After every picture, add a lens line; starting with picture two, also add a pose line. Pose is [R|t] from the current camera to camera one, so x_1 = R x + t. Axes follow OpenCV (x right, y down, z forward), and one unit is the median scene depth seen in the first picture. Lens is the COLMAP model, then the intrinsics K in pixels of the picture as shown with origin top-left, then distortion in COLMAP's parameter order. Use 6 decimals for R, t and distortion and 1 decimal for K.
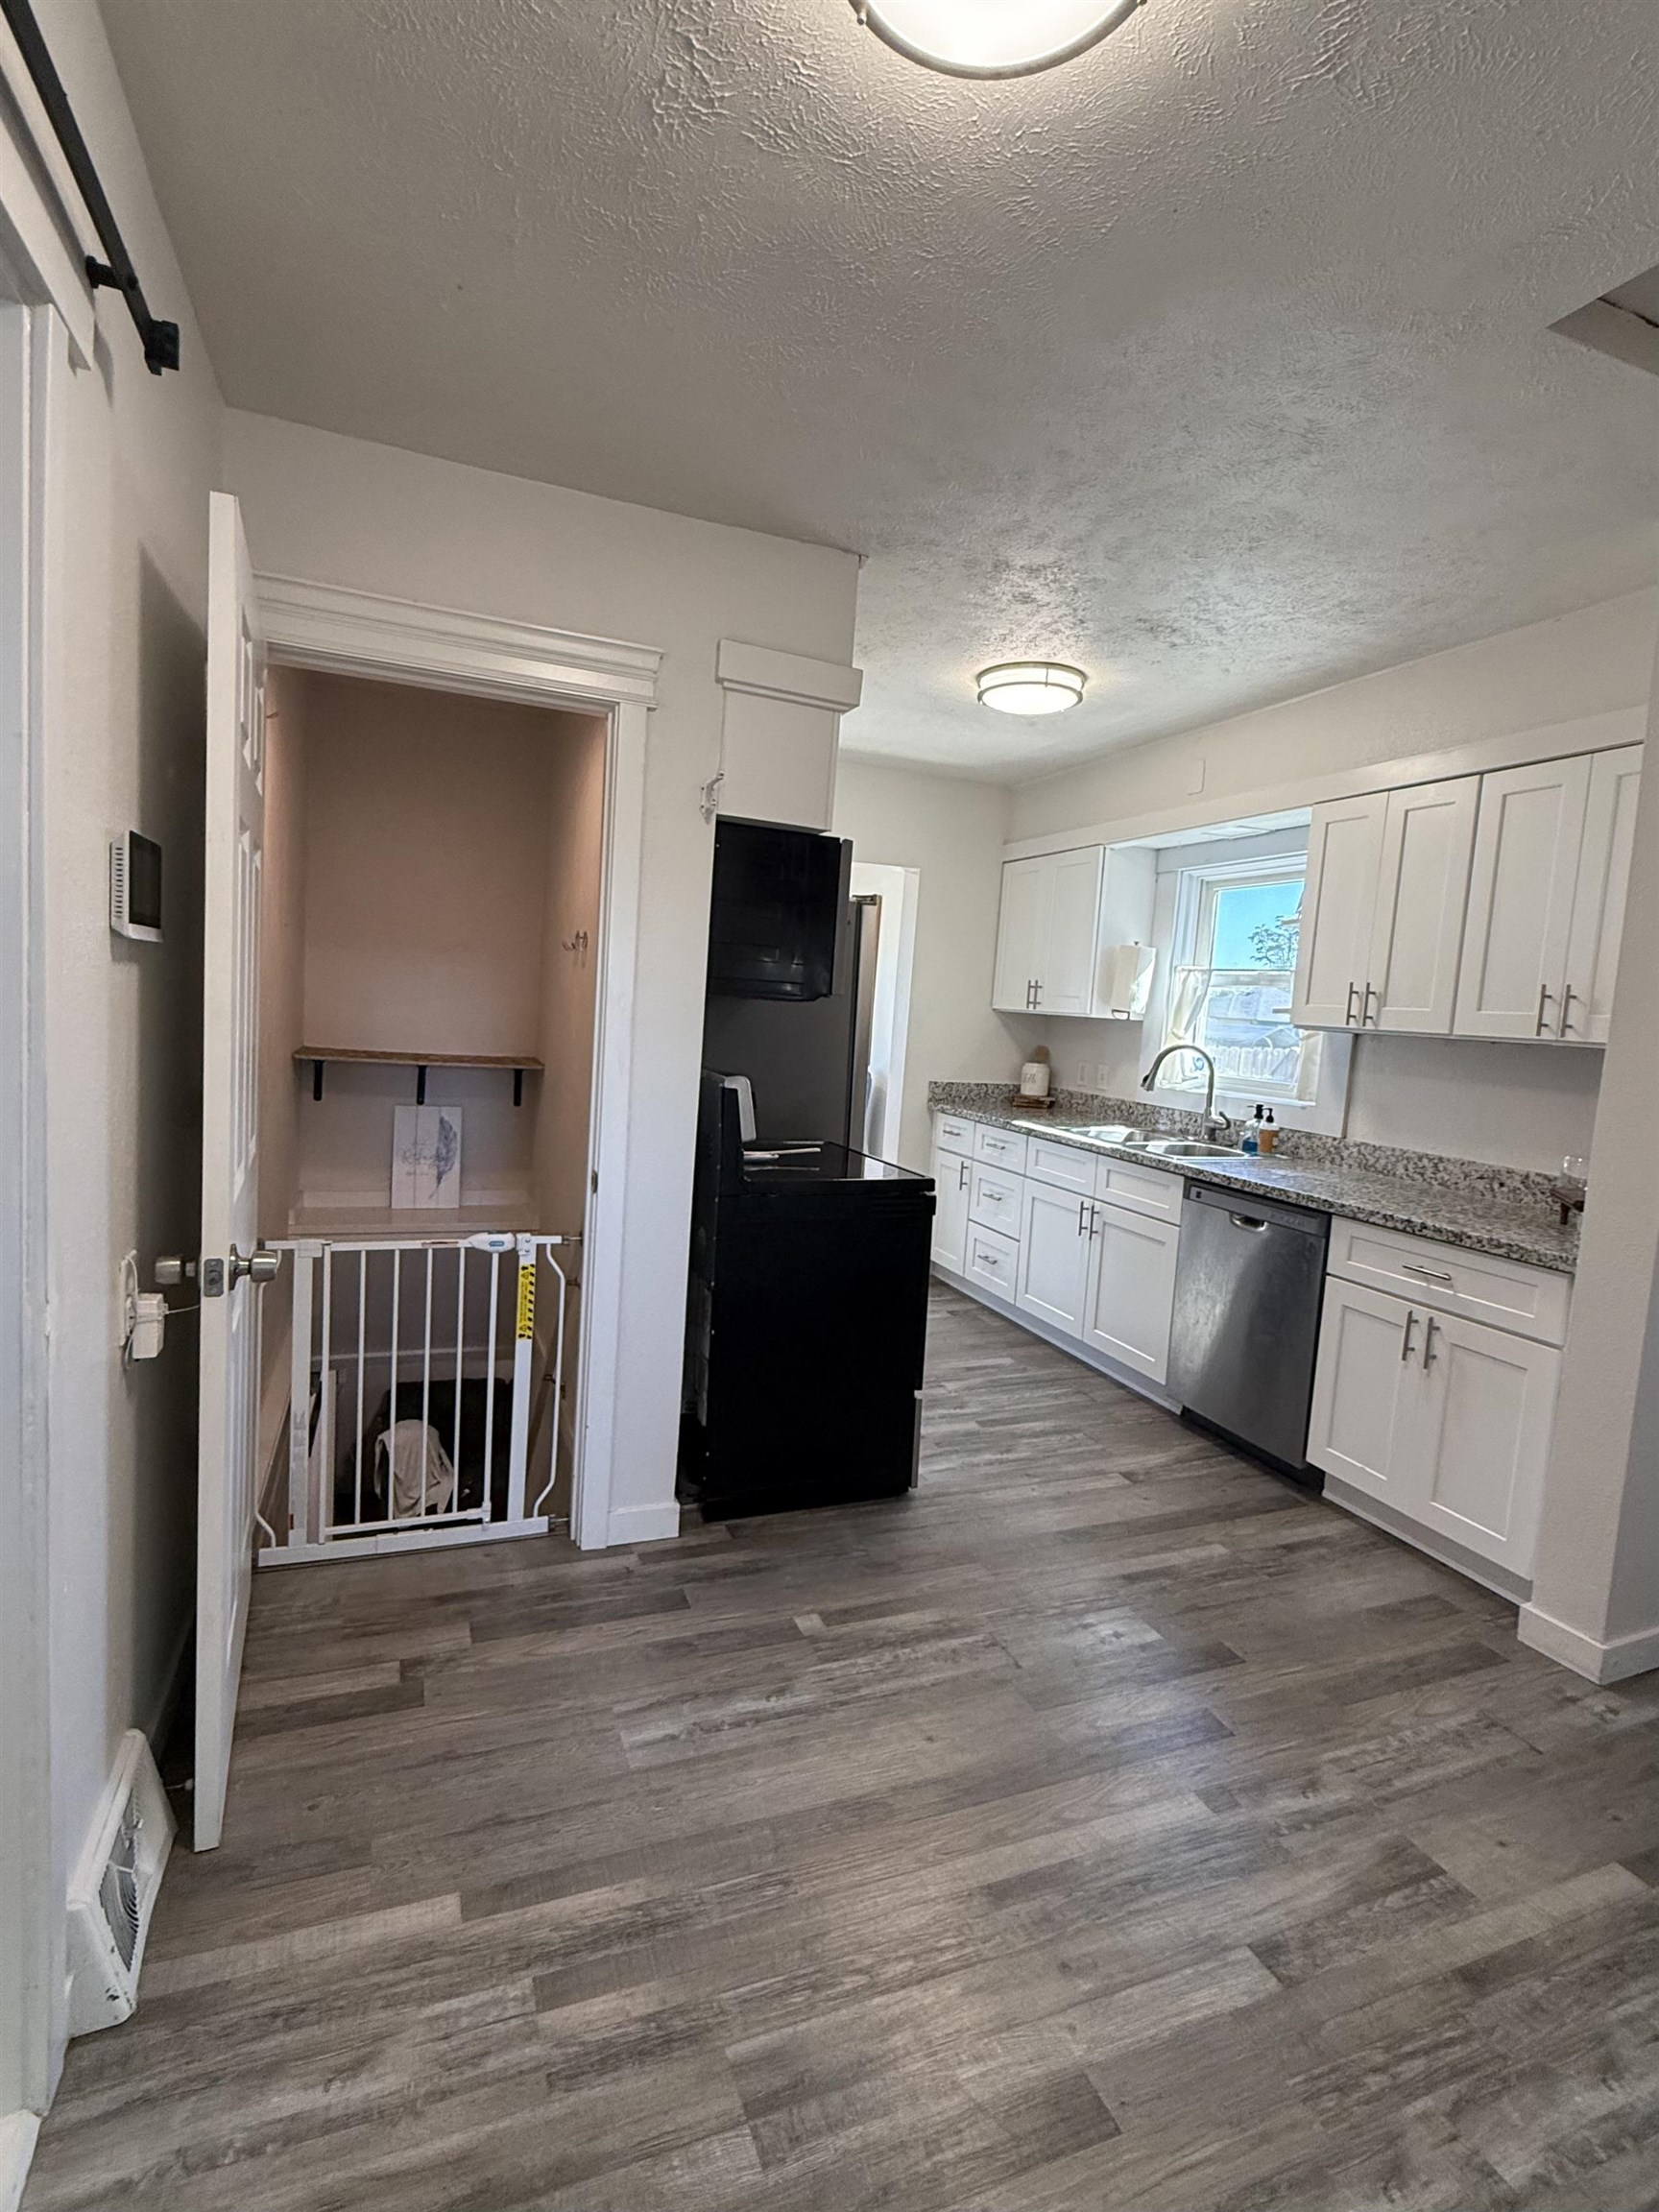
lens RADIAL K [[1063.5, 0, 825.8], [0, 1063.5, 1127.5], [0, 0, 1]] dist [-0.010826, 0.002237]
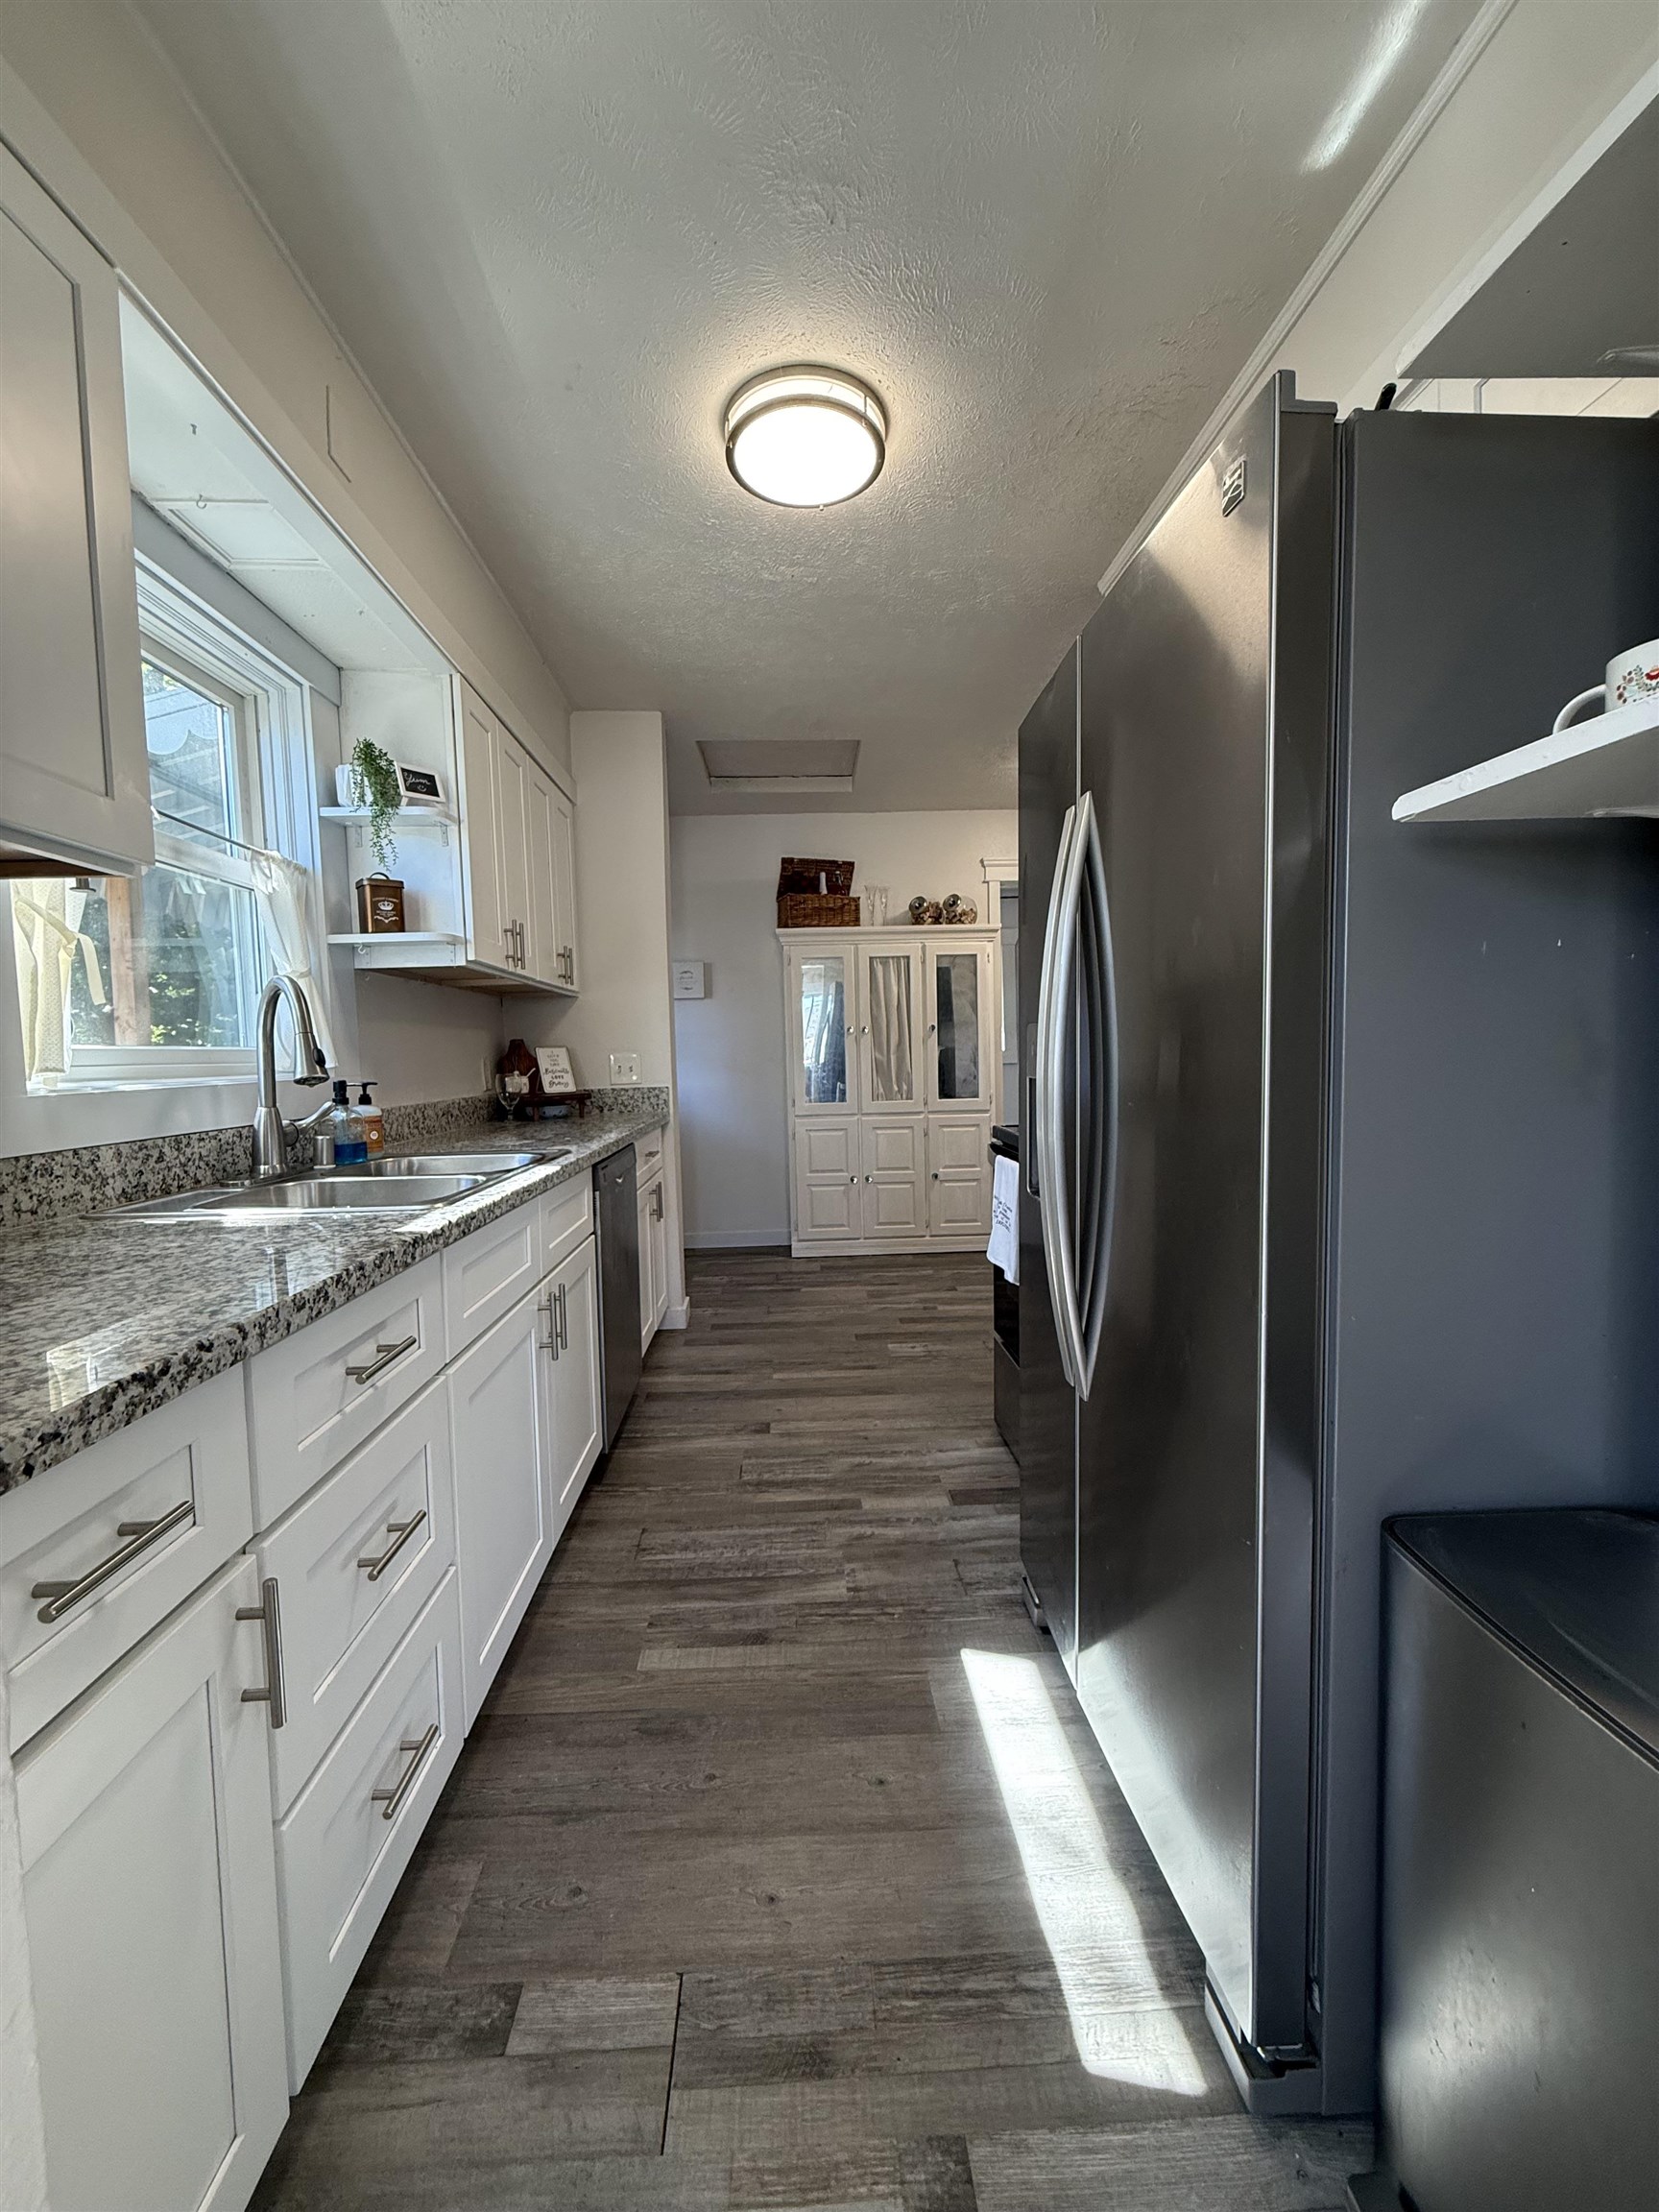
lens RADIAL K [[881.7, 0, 837.9], [0, 881.7, 1111.6], [0, 0, 1]] dist [0.000291, 0.000499]
pose [[-0.947299, -0.052675, 0.315990, -0.021819], [0.013694, 0.978829, 0.204223, -0.121128], [-0.320057, 0.197788, -0.926522, 1.609208]]
